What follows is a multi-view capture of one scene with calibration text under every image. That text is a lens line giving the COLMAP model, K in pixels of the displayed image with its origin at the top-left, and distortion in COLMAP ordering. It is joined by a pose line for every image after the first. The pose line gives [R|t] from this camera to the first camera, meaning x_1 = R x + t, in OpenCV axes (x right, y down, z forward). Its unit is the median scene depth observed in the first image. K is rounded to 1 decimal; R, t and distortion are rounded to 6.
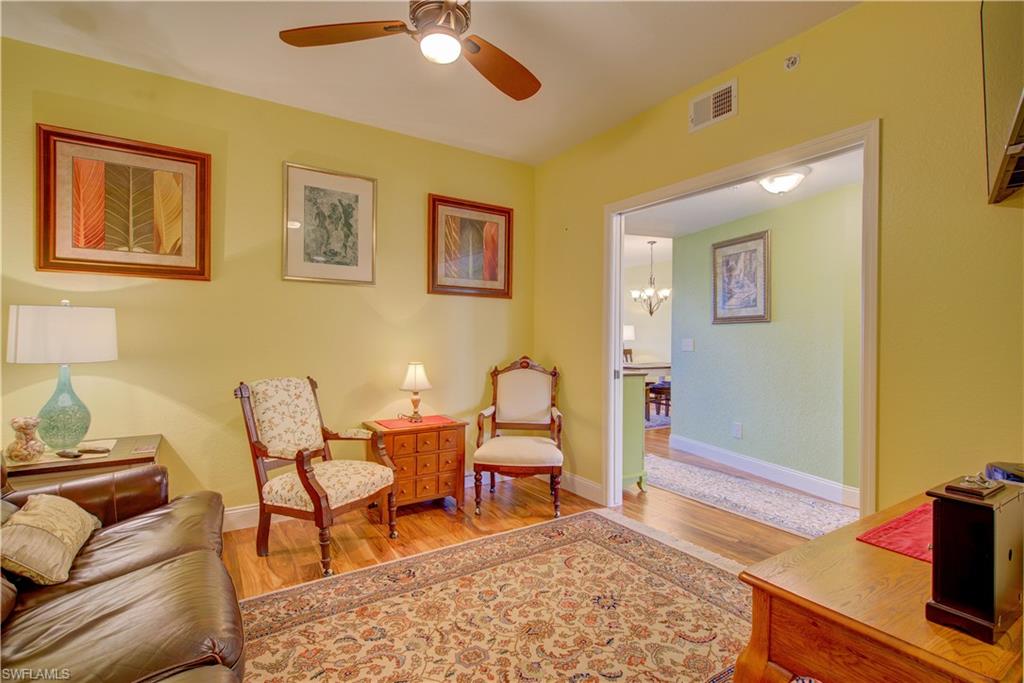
lens RADIAL K [[481.6, 0, 510.1], [0, 481.6, 337.8], [0, 0, 1]] dist [0.004641, -0.001513]
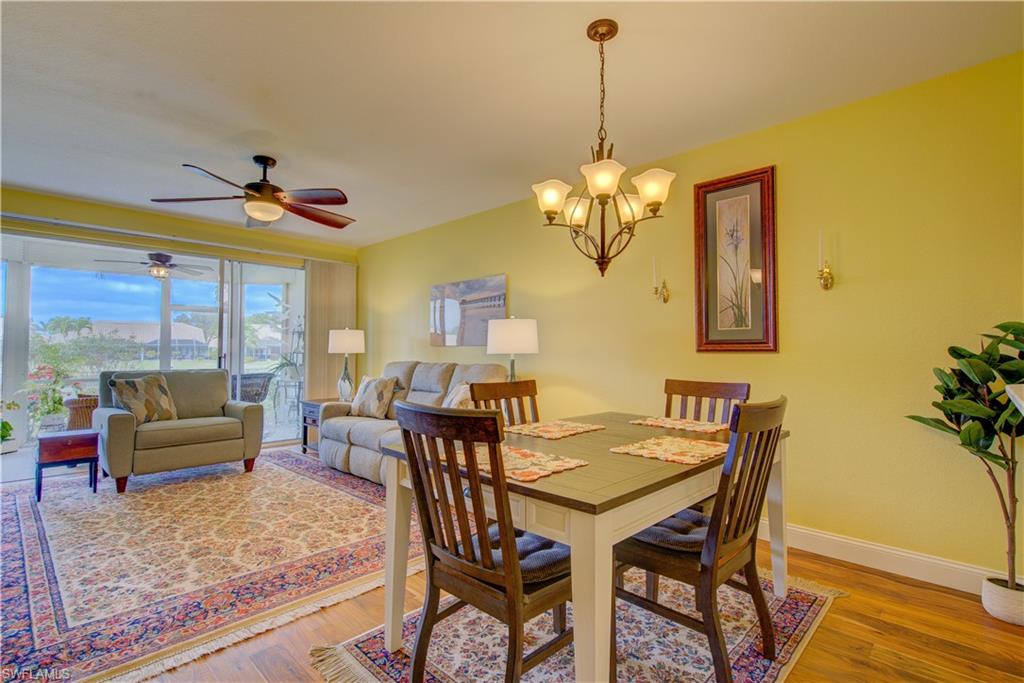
lens RADIAL K [[481.6, 0, 514.2], [0, 481.6, 340.0], [0, 0, 1]] dist [0.004641, -0.001513]
pose [[0.975401, -0.002795, 0.220419, 0.408911], [0.007337, 0.999777, -0.019790, -0.001141], [-0.220315, 0.020920, 0.975204, 1.691481]]
